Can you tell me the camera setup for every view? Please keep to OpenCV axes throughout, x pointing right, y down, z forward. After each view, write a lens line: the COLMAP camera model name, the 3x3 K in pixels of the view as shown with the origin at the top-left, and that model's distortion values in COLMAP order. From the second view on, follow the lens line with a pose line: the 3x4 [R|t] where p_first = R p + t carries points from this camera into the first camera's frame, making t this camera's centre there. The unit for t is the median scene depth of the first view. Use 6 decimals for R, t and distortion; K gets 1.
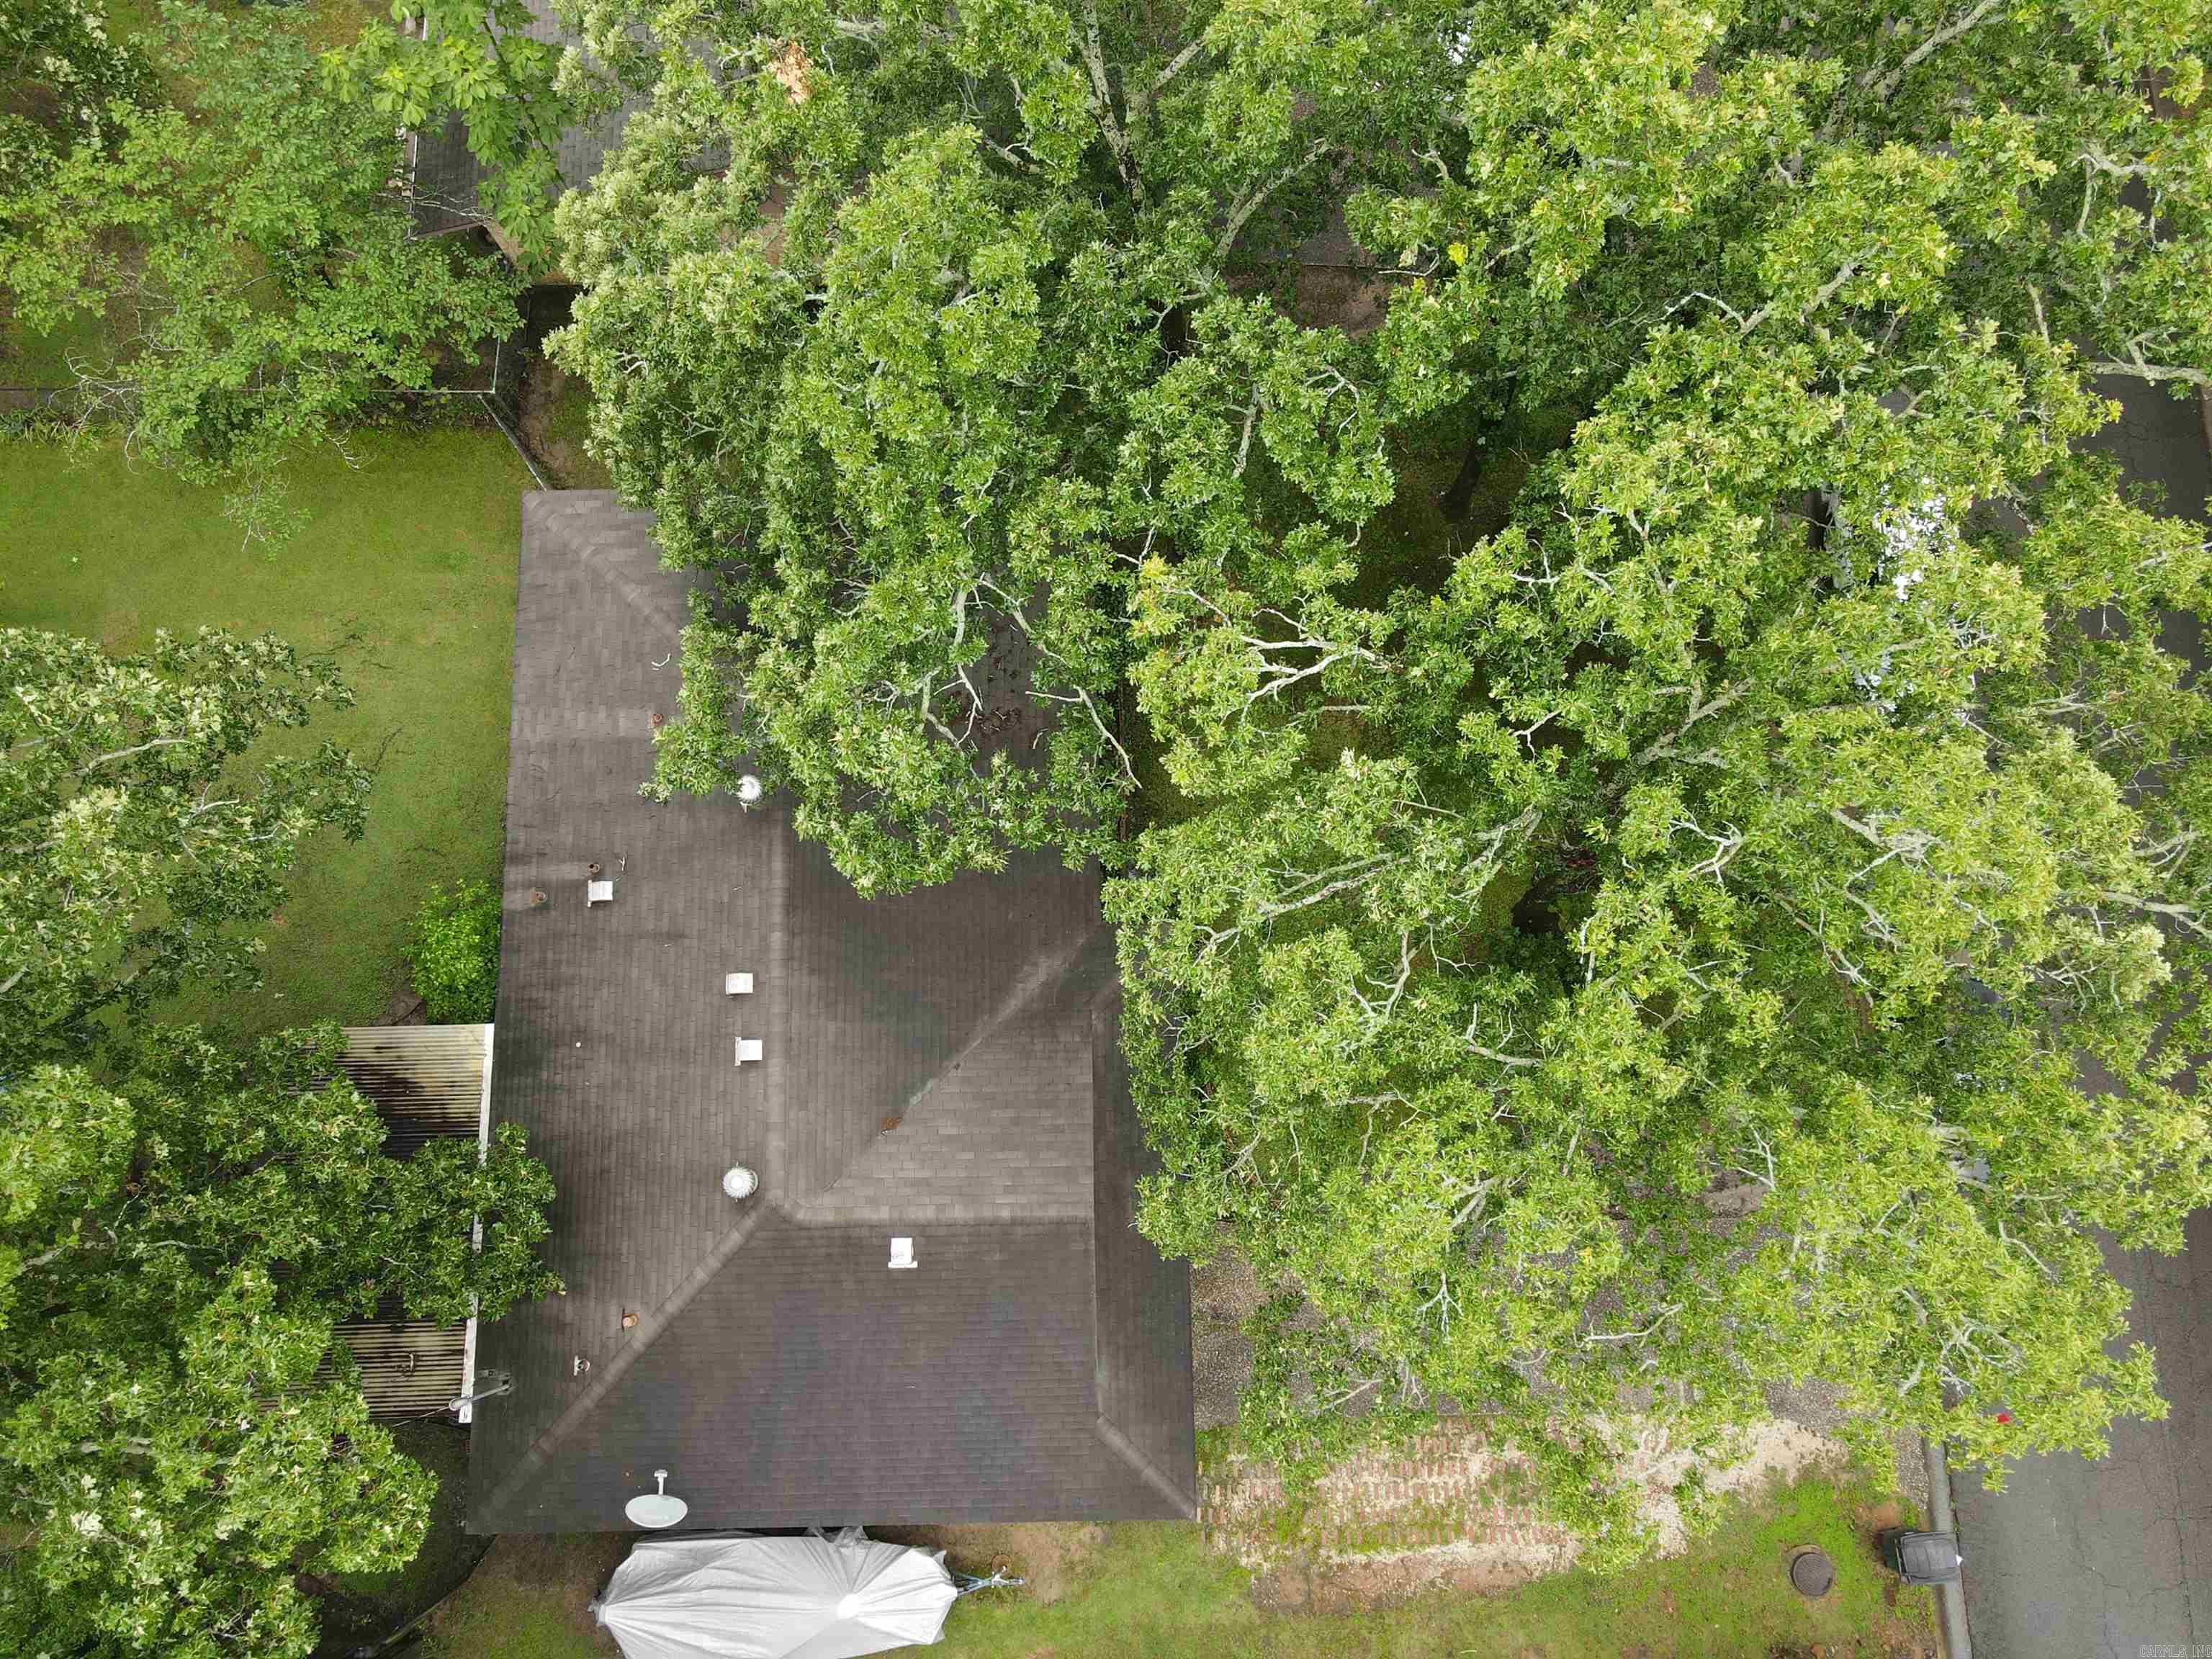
lens RADIAL K [[1625.1, 0, 1106.5], [0, 1625.1, 838.5], [0, 0, 1]] dist [0.008835, 0.013246]
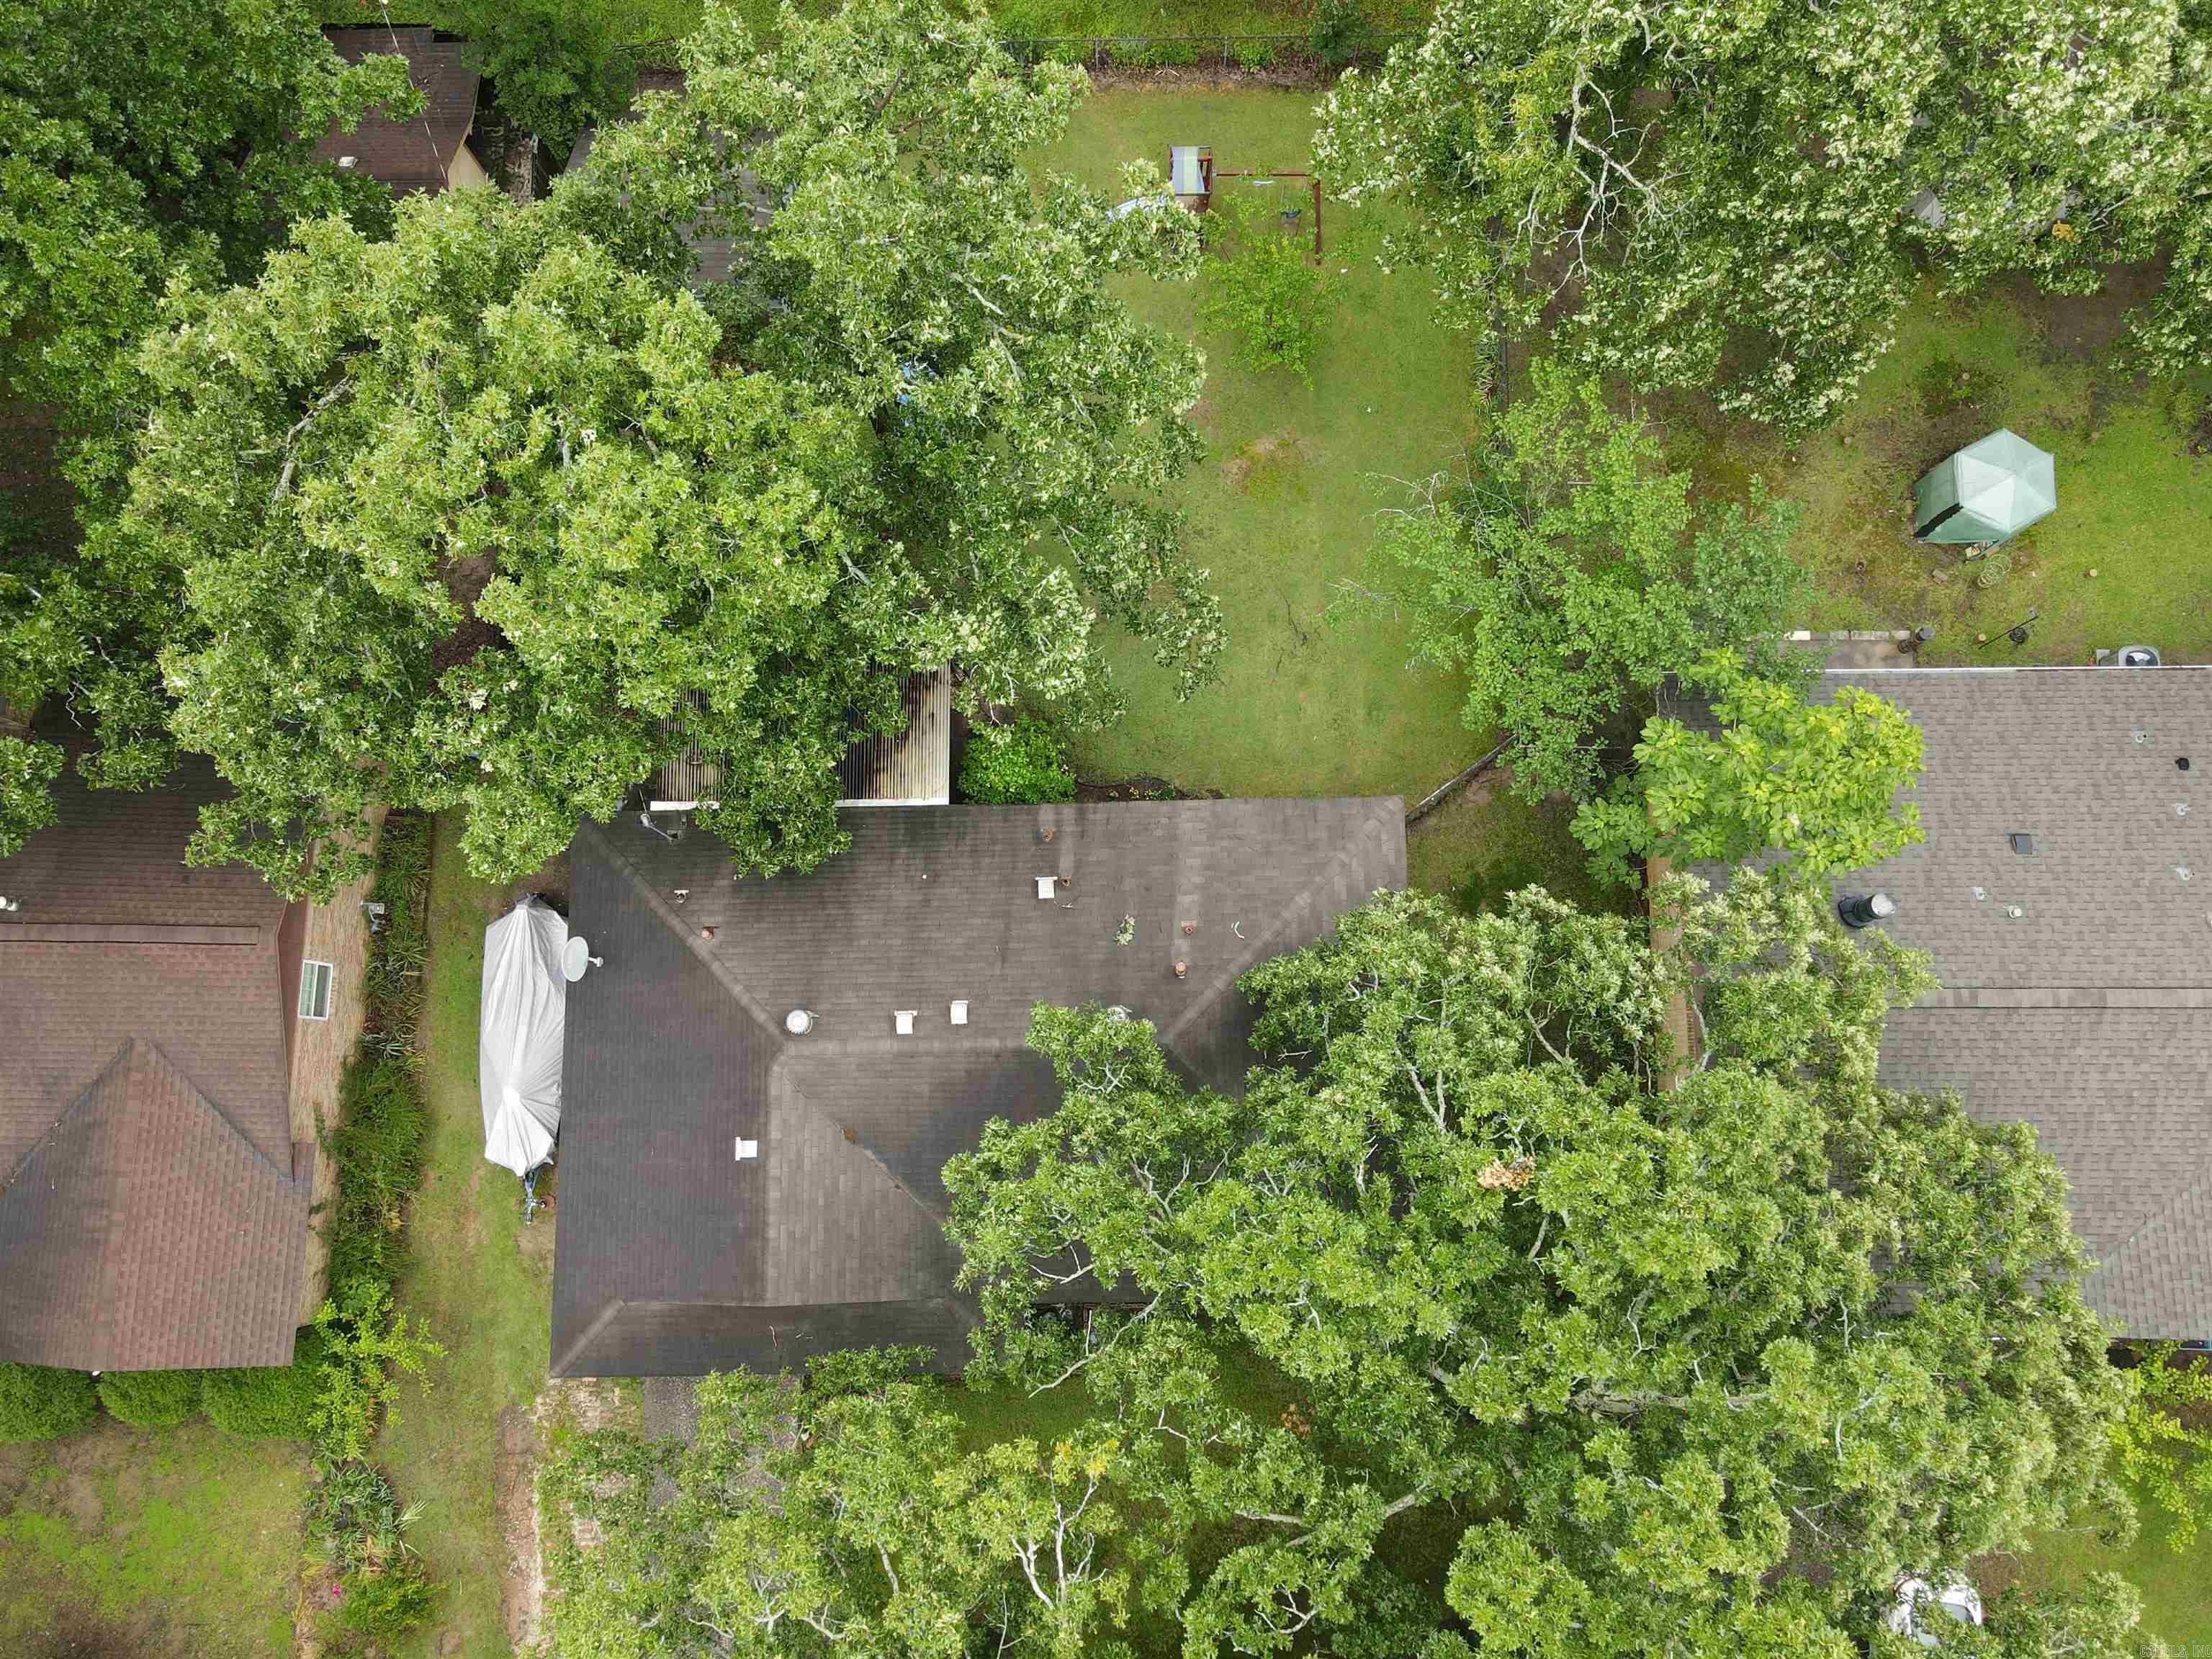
lens RADIAL K [[1625.1, 0, 1098.5], [0, 1625.1, 842.8], [0, 0, 1]] dist [0.008835, 0.013246]
pose [[-0.005168, 0.988118, -0.153610, -0.219574], [-0.972791, 0.030614, 0.229654, -0.406498], [0.231627, 0.150617, 0.961074, -0.249861]]
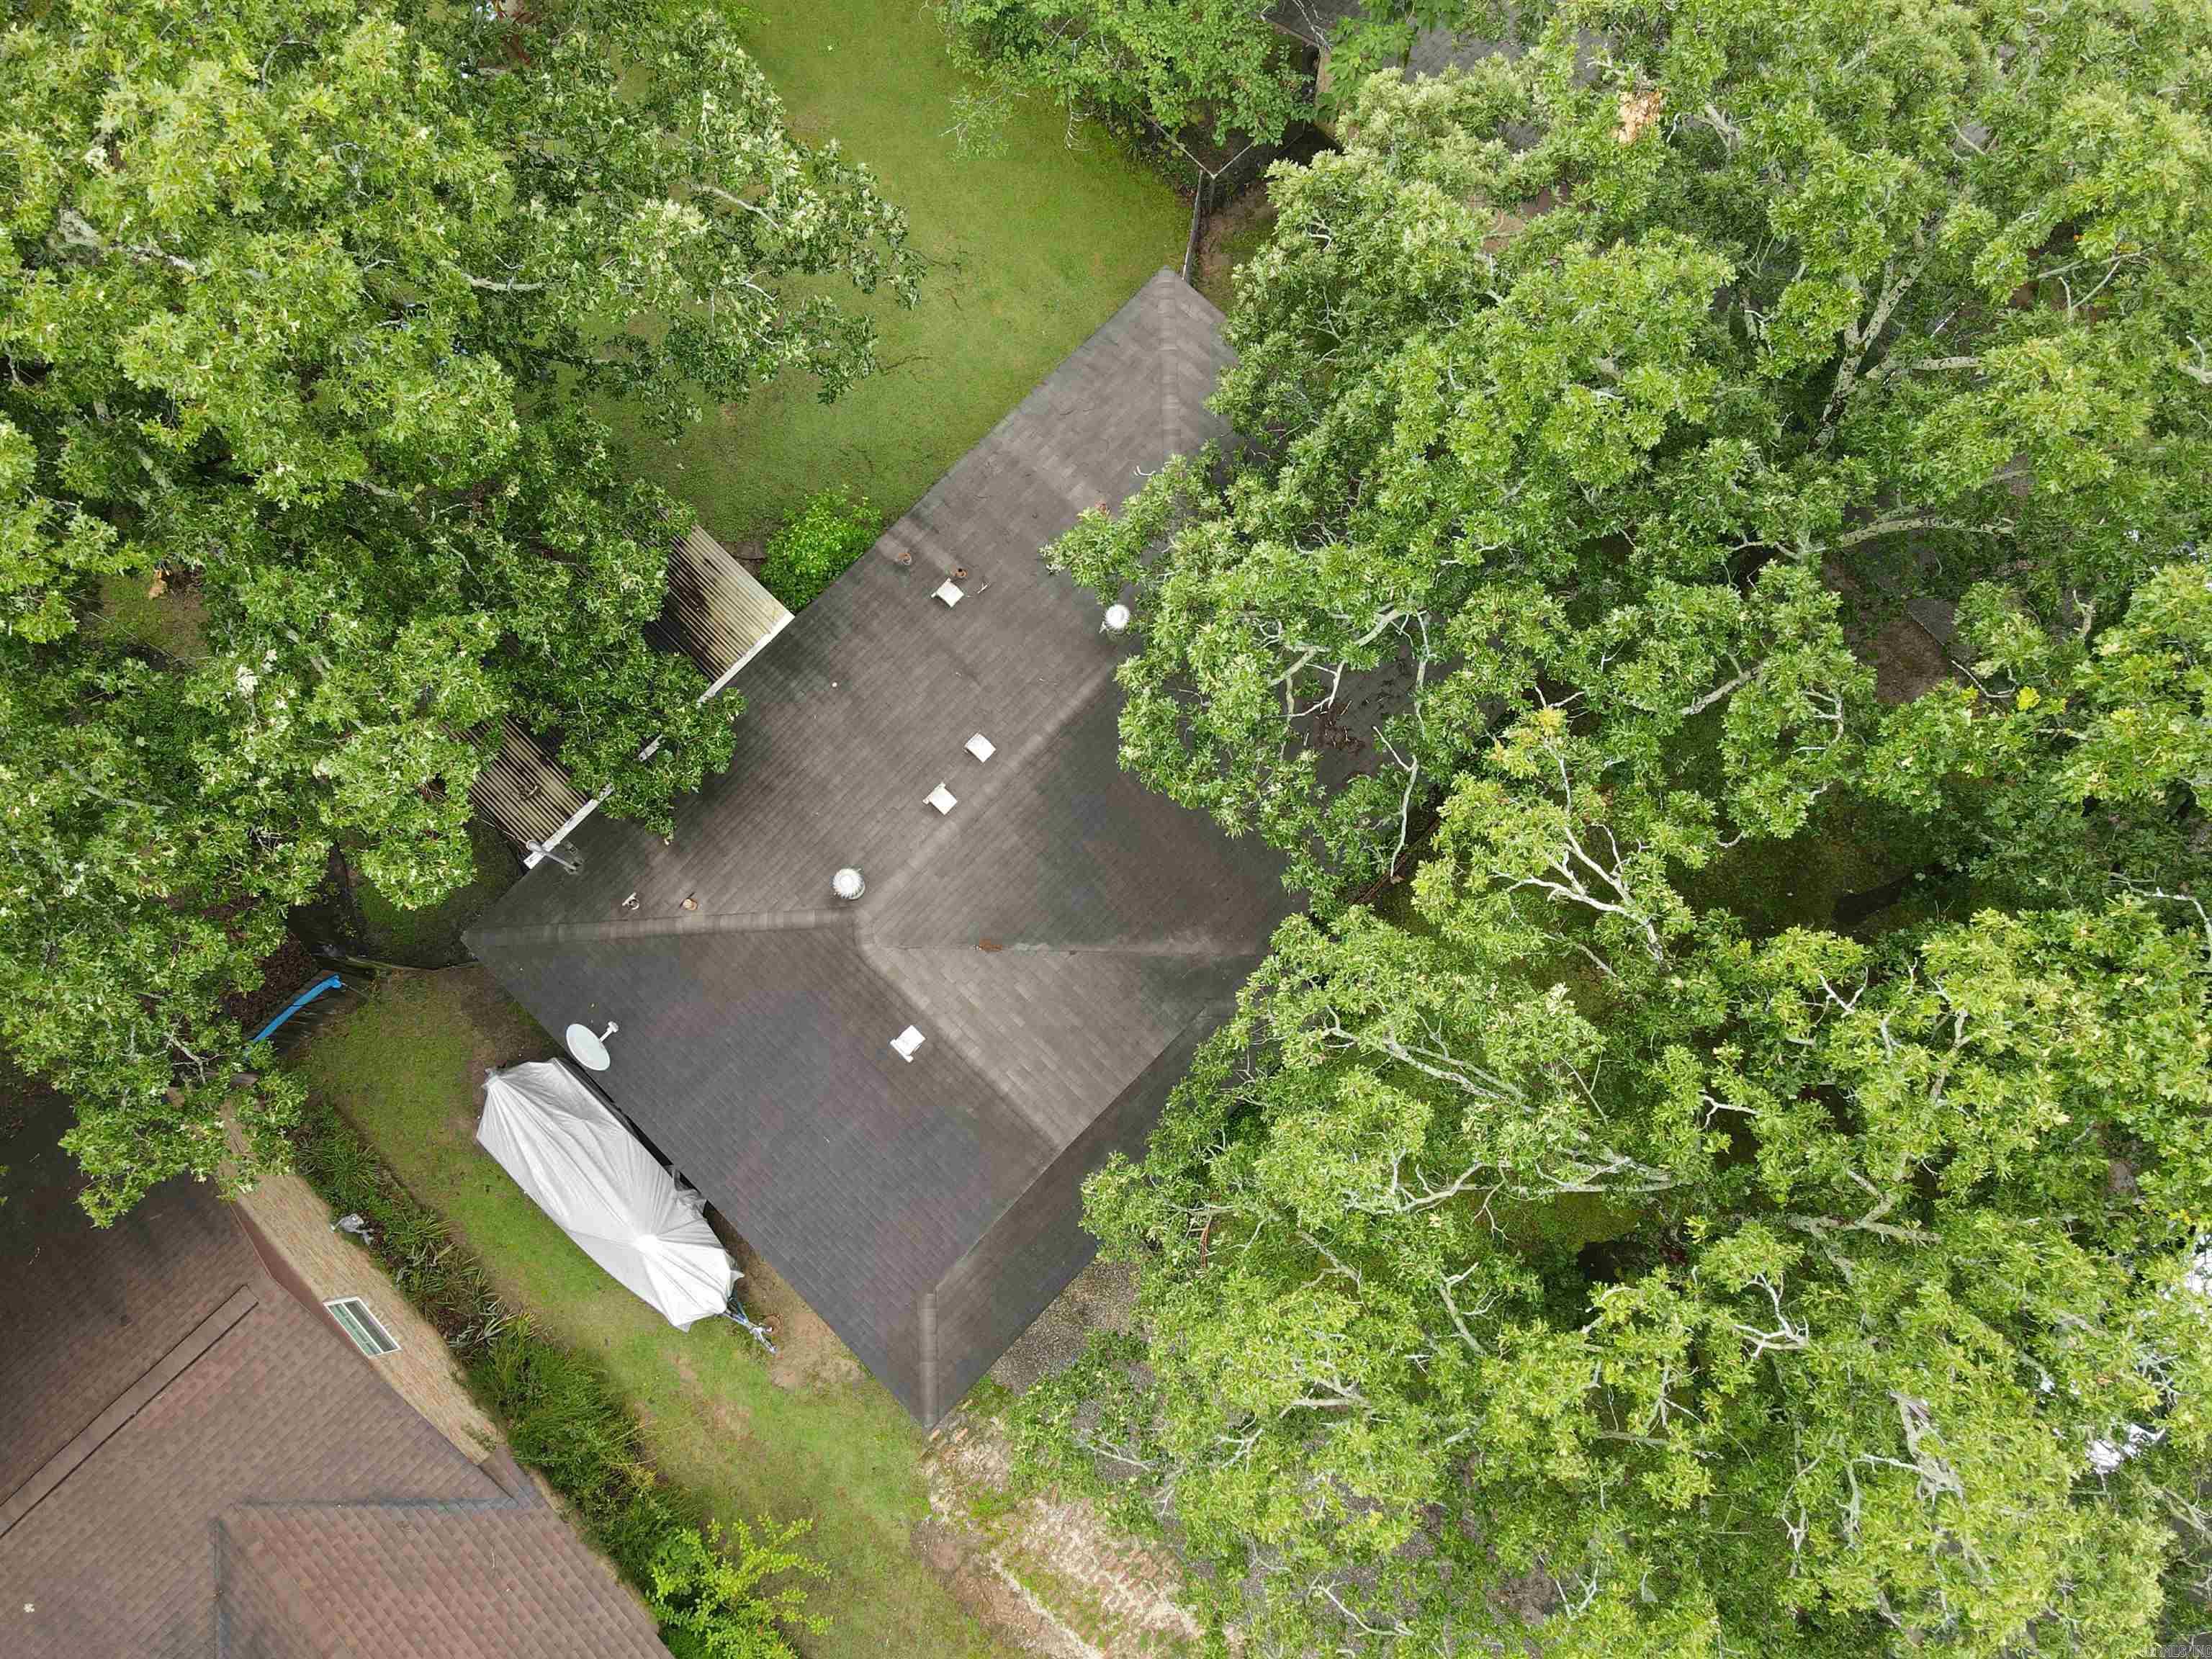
lens RADIAL K [[1625.1, 0, 1102.2], [0, 1625.1, 840.4], [0, 0, 1]] dist [0.008835, 0.013246]
pose [[0.702860, 0.696309, -0.145402, 0.028987], [-0.694743, 0.715861, 0.069831, 0.006816], [0.152711, 0.051936, 0.986905, -0.013943]]
